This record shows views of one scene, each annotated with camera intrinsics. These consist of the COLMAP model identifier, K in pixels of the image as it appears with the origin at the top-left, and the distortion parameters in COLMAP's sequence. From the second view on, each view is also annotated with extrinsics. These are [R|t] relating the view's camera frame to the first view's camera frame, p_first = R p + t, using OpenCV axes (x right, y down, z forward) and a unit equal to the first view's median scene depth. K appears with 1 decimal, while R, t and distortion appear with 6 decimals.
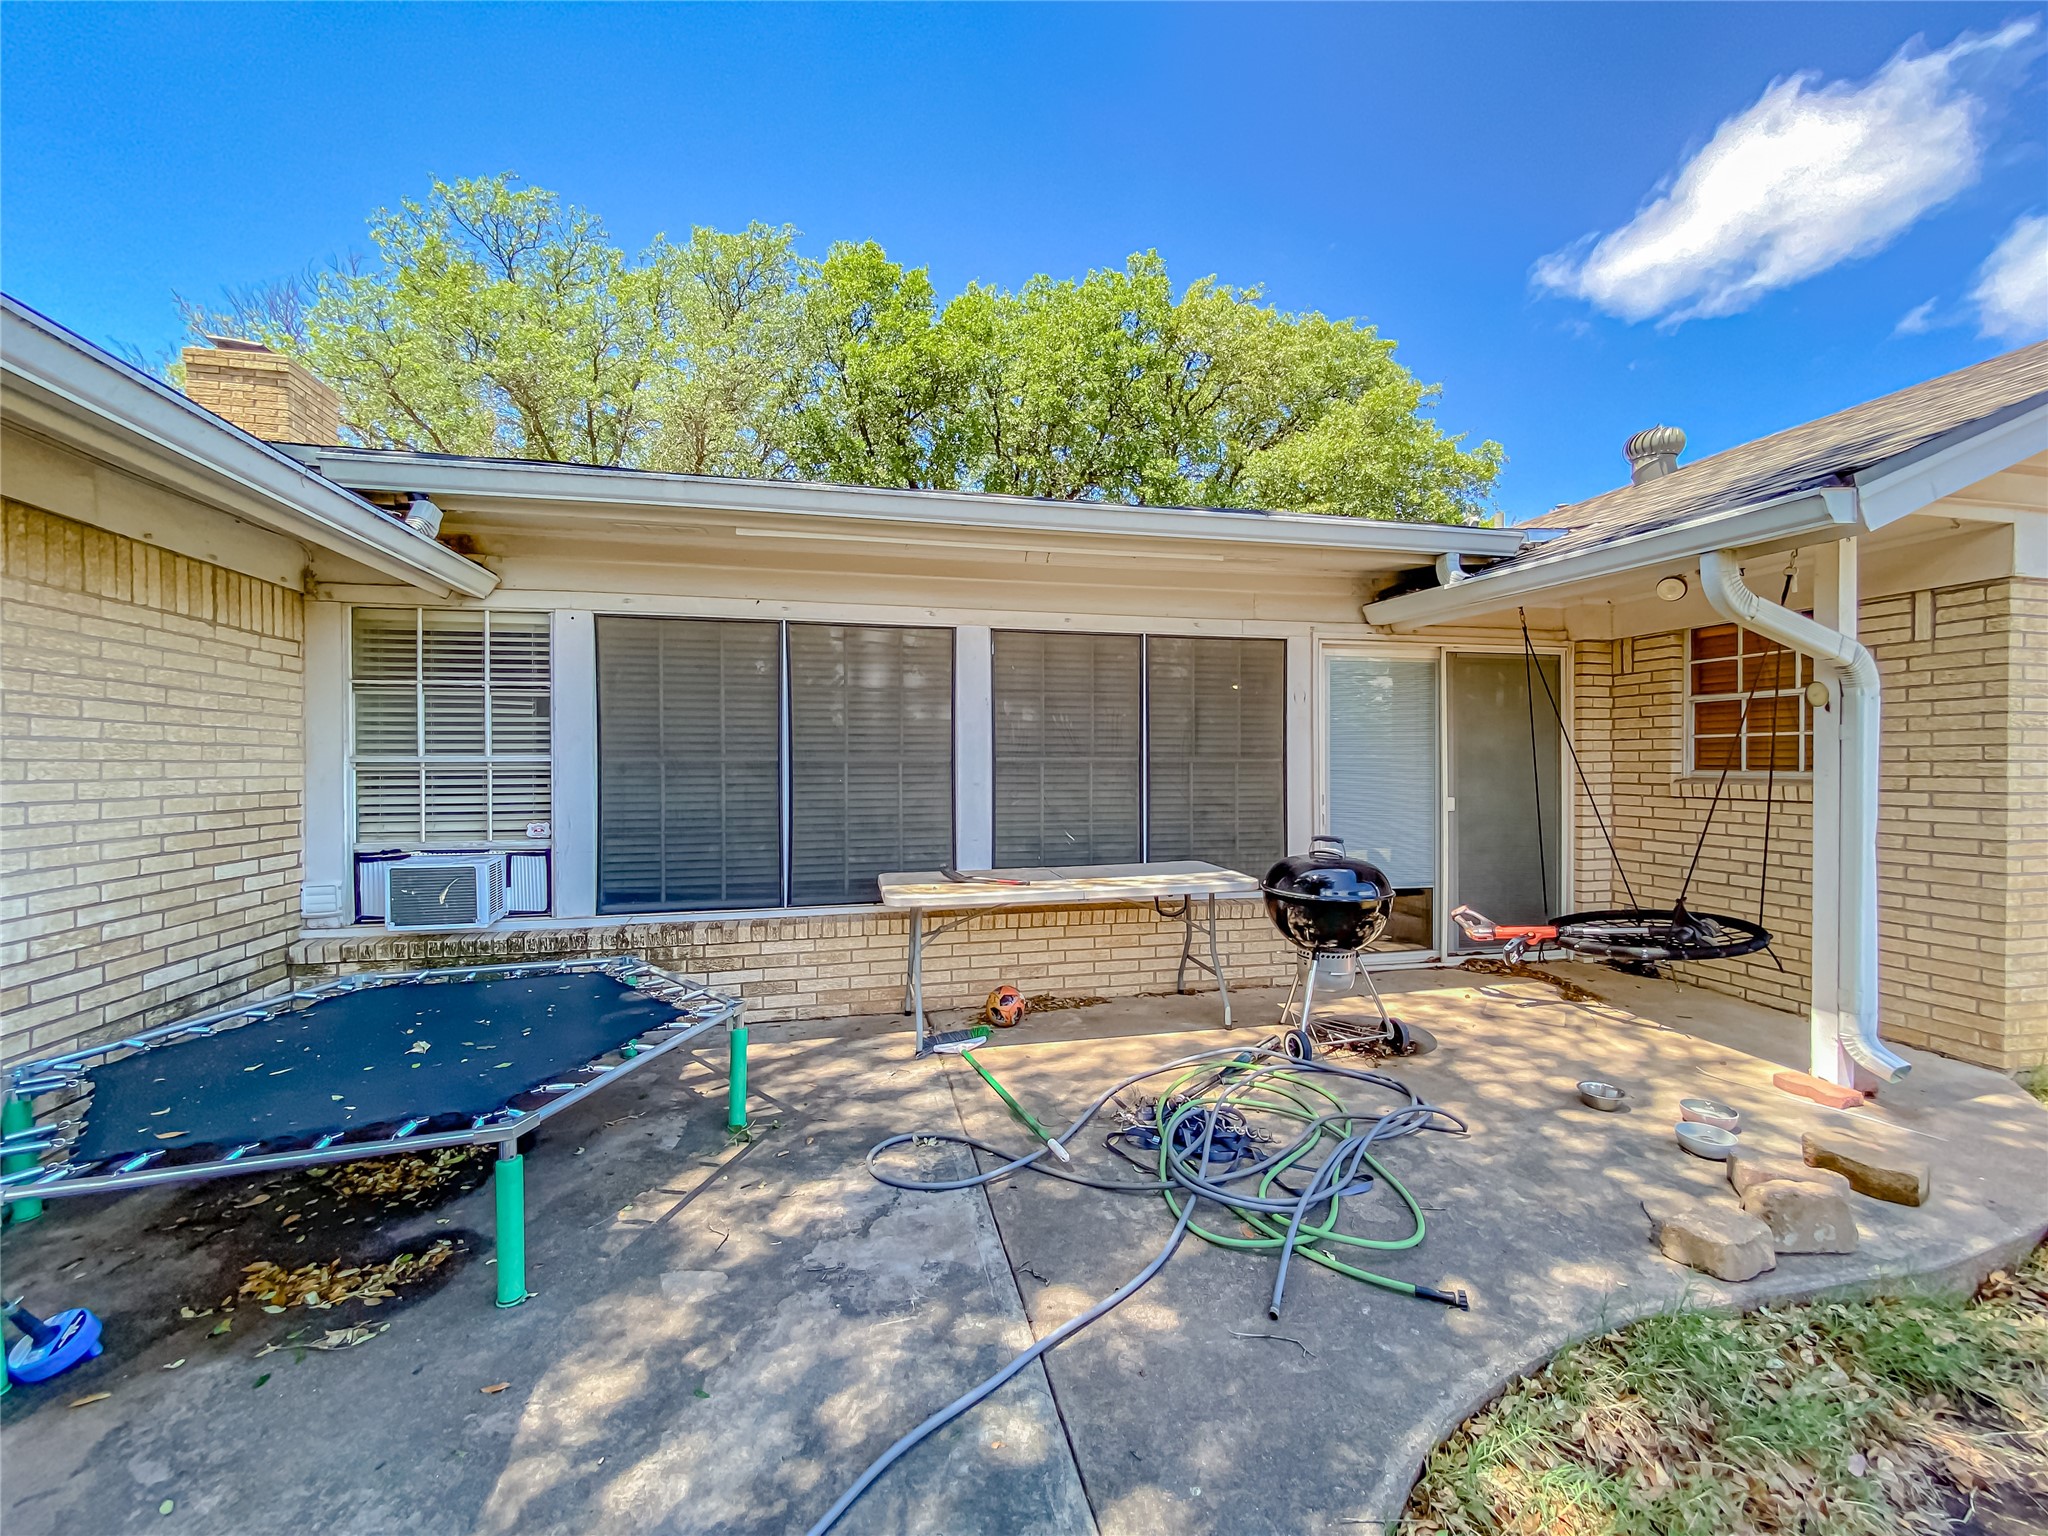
lens RADIAL K [[847.6, 0, 1030.2], [0, 847.6, 772.5], [0, 0, 1]] dist [0.002685, -0.000274]
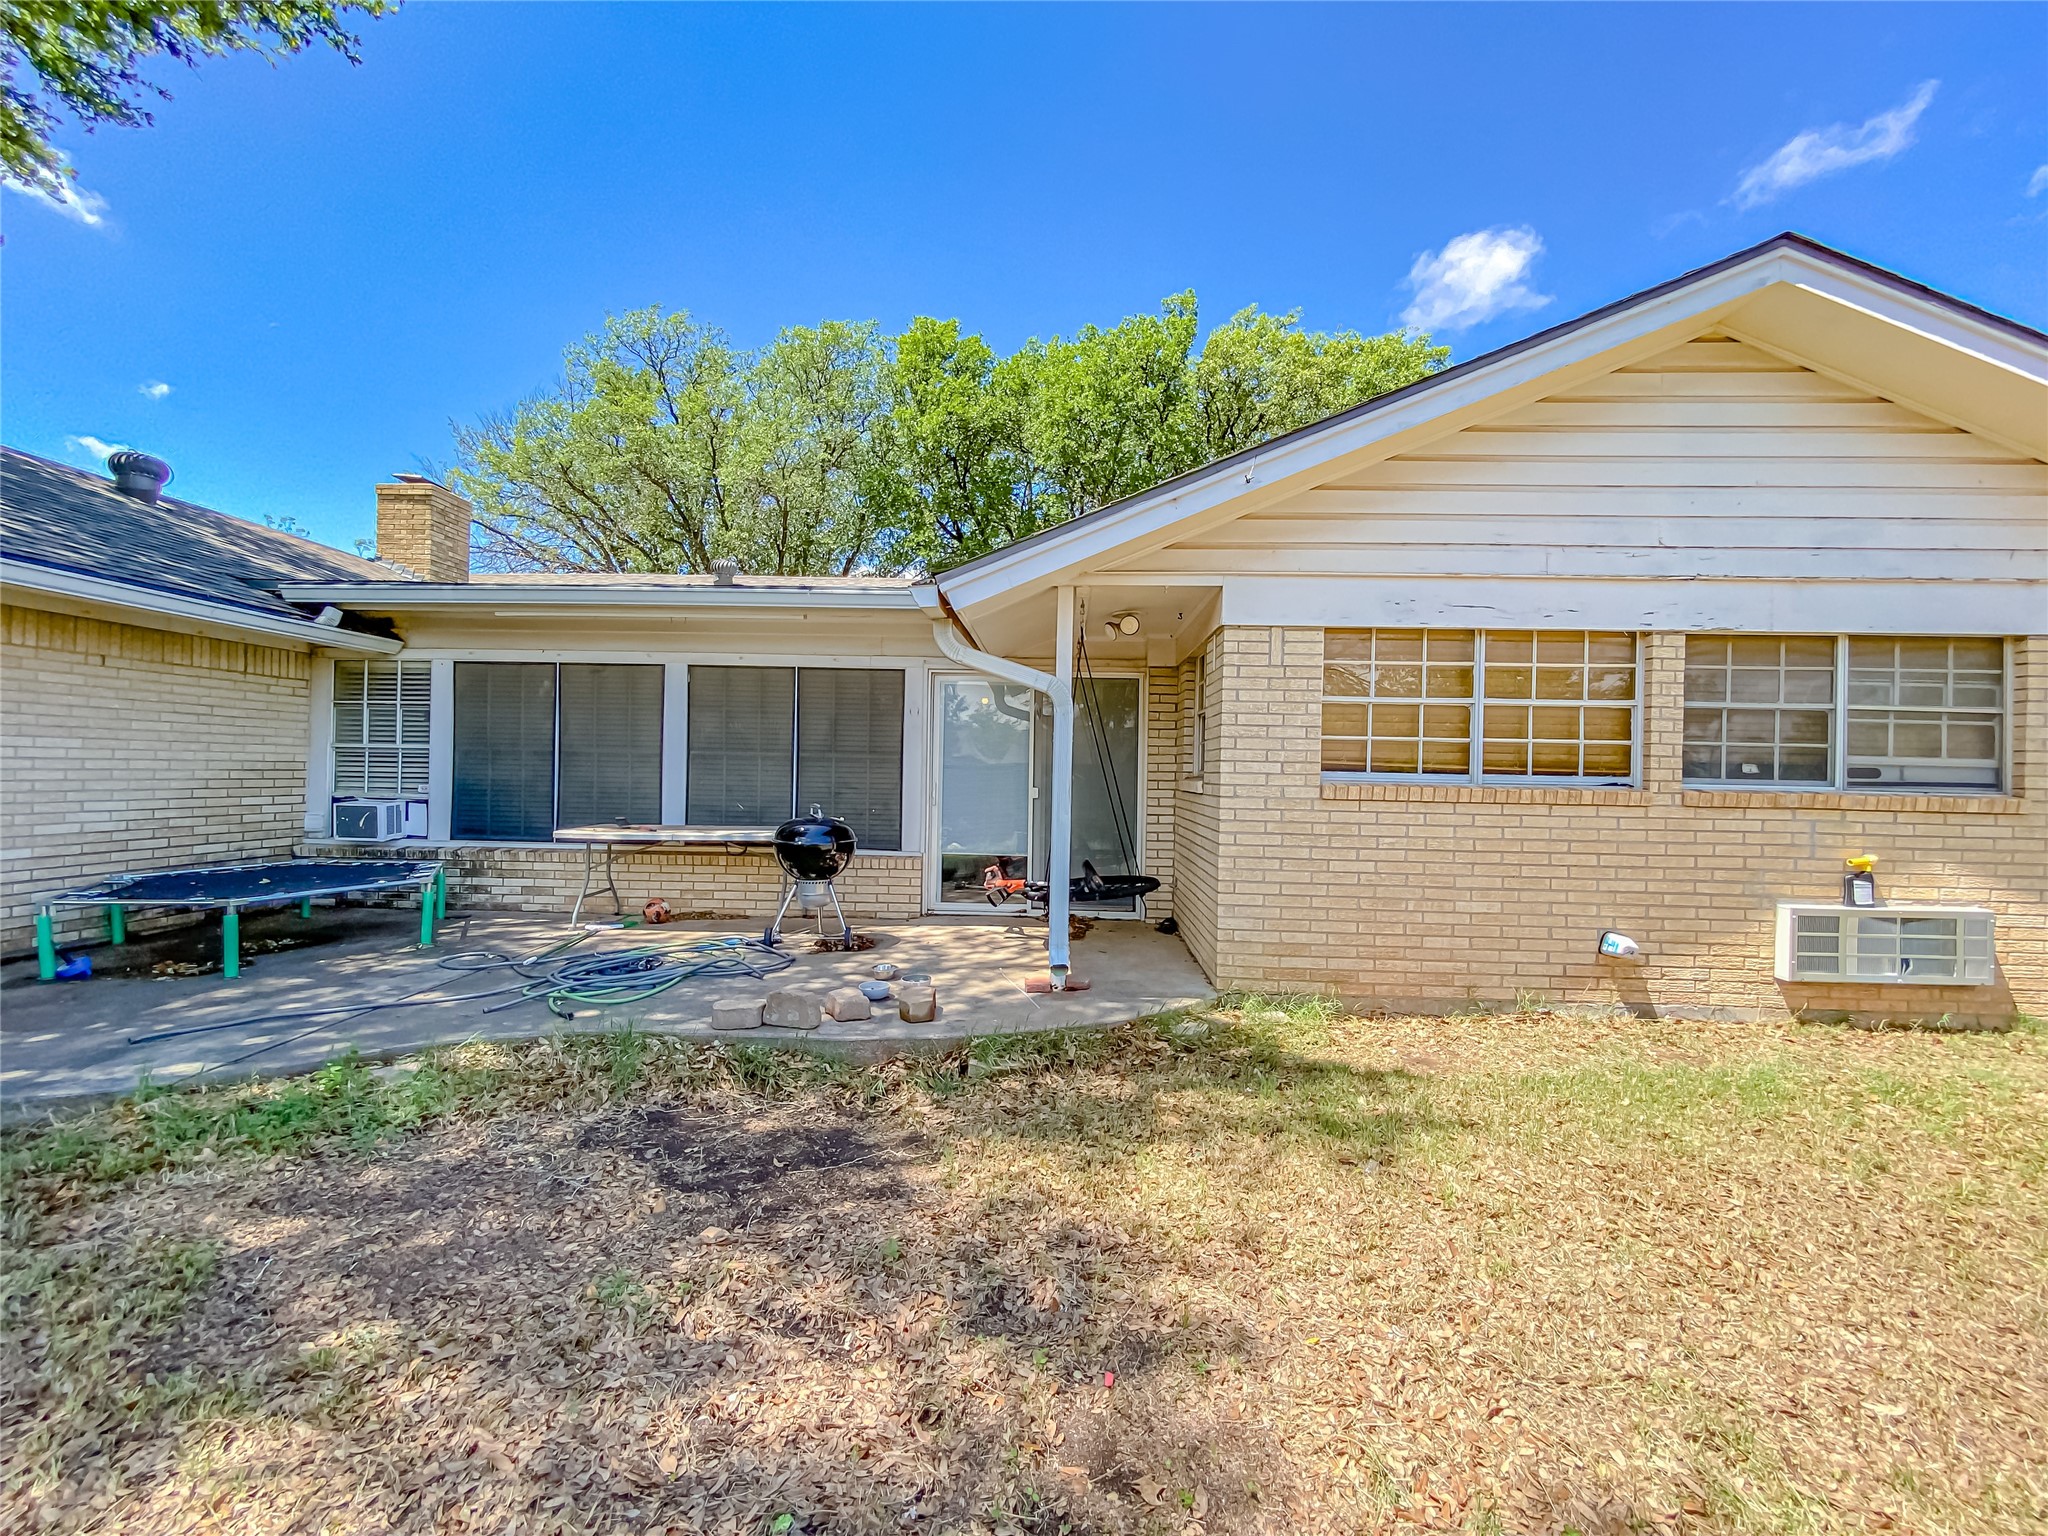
lens RADIAL K [[847.6, 0, 1016.0], [0, 847.6, 764.9], [0, 0, 1]] dist [0.002685, -0.000274]
pose [[0.964139, 0.019094, -0.264708, 1.086665], [-0.024305, 0.999570, -0.016423, 0.021189], [0.264281, 0.022268, 0.964189, -0.350423]]
